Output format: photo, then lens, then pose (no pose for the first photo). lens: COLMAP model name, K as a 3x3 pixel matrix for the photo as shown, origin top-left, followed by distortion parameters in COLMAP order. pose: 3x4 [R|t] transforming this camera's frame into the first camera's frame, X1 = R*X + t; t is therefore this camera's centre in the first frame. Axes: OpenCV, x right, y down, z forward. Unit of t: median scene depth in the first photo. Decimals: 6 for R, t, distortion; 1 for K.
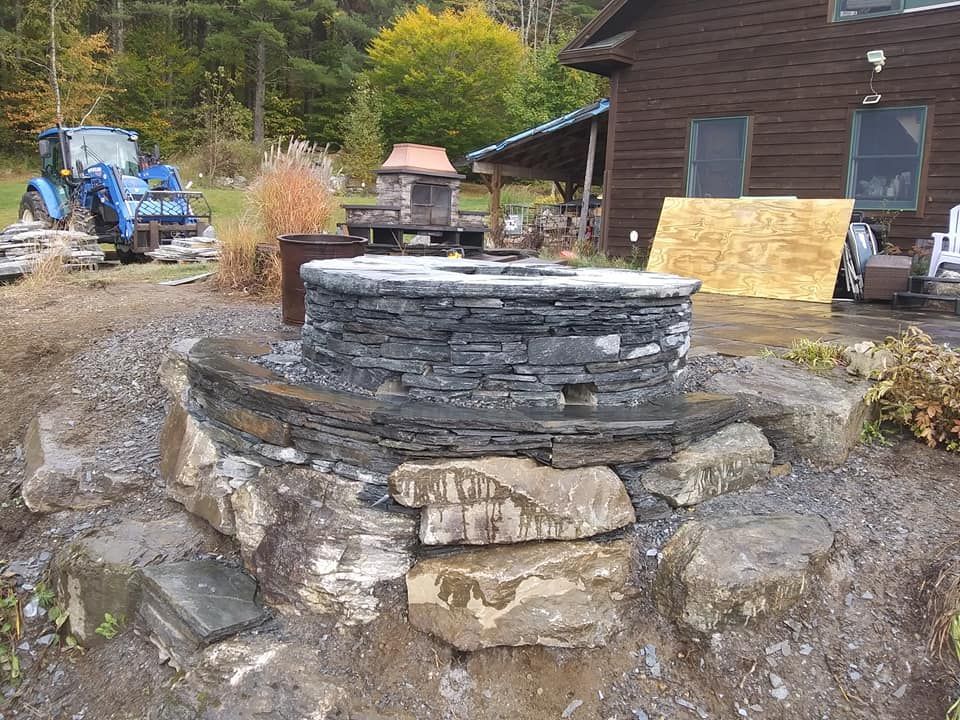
lens RADIAL K [[804.9, 0, 480.0], [0, 804.9, 360.0], [0, 0, 1]] dist [-0.028221, -0.042808]
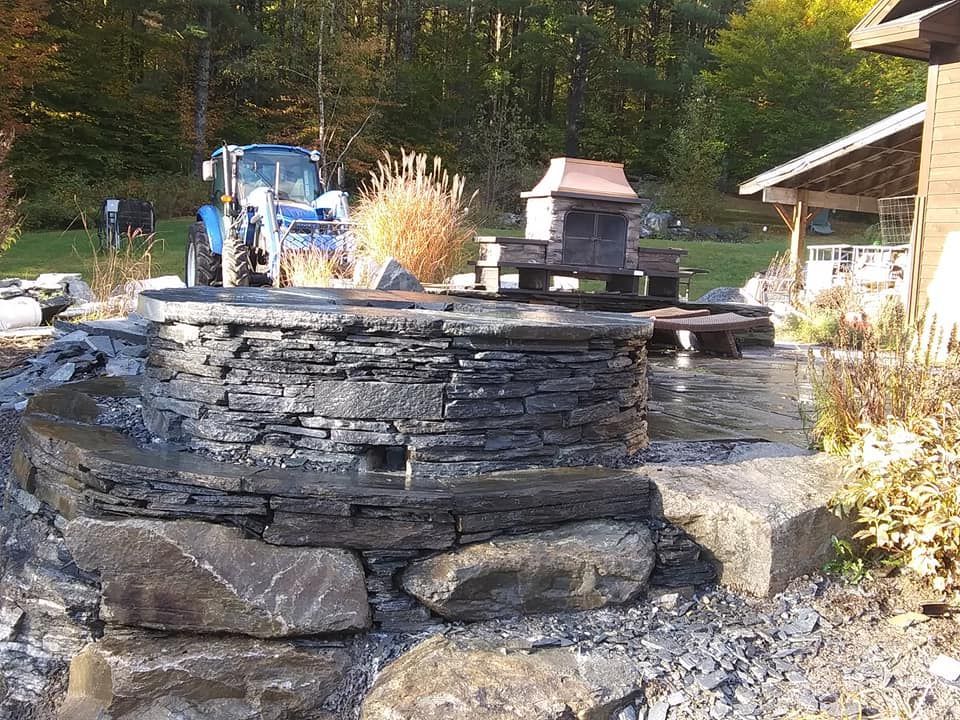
lens RADIAL K [[1095.1, 0, 480.0], [0, 1095.1, 360.0], [0, 0, 1]] dist [-0.006282, -0.043675]
pose [[0.945838, 0.042557, -0.321837, 0.548195], [-0.071677, 0.994280, -0.079175, 0.024862], [0.316626, 0.097955, 0.943479, 0.048910]]
